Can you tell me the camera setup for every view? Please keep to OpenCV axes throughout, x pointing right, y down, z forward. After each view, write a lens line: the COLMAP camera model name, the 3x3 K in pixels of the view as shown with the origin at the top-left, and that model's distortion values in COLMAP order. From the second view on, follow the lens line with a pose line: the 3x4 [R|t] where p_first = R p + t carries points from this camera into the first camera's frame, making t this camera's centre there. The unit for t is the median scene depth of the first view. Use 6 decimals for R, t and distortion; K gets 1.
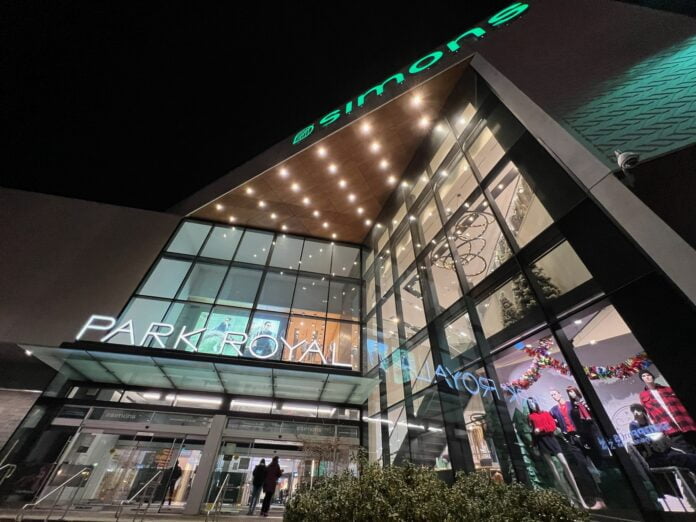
lens RADIAL K [[277.3, 0, 348.0], [0, 277.3, 261.0], [0, 0, 1]] dist [0.000238, 0.000129]
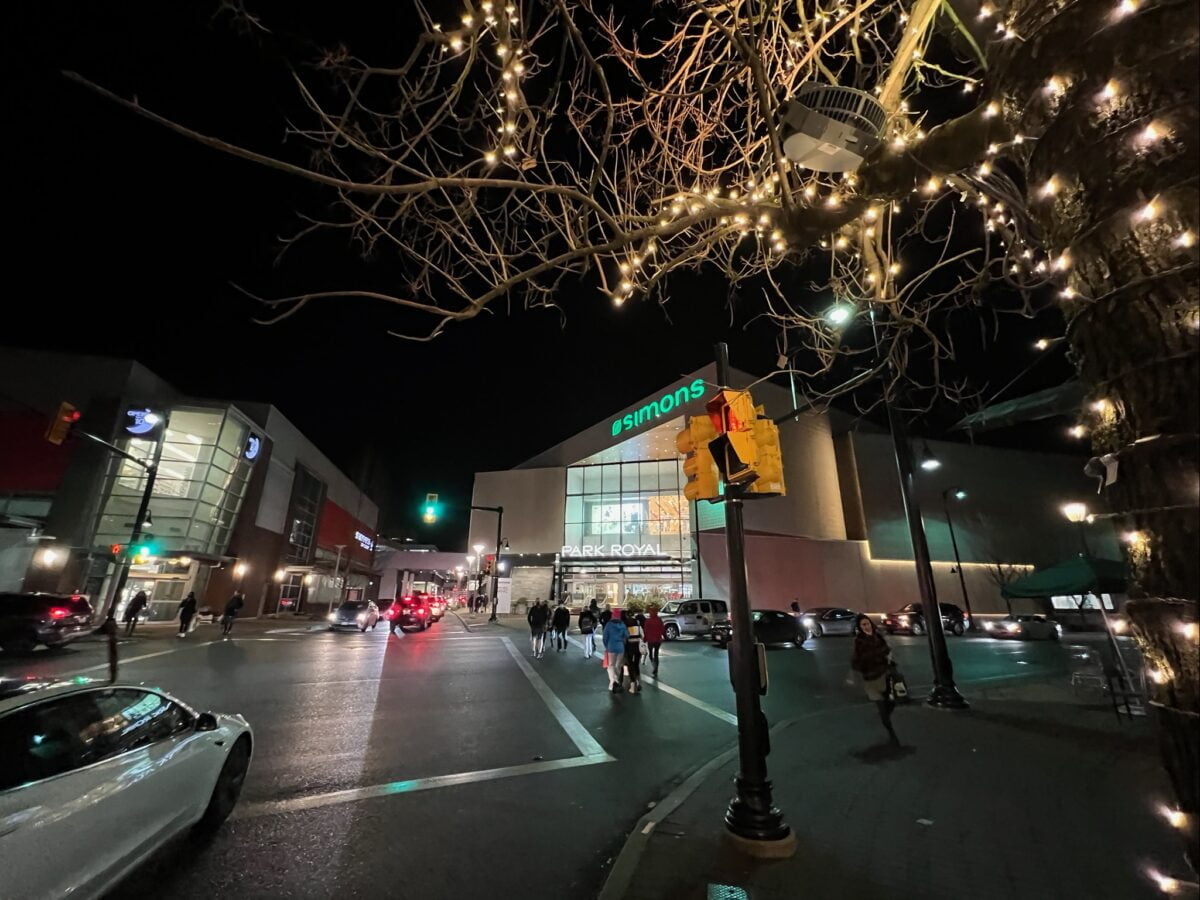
lens RADIAL K [[478.1, 0, 600.0], [0, 478.1, 450.0], [0, 0, 1]] dist [0.000238, 0.000129]
pose [[0.892781, -0.157552, -0.422043, 1.291006], [0.311994, 0.892046, 0.326978, -1.802063], [0.324965, -0.423594, 0.845556, -2.086151]]
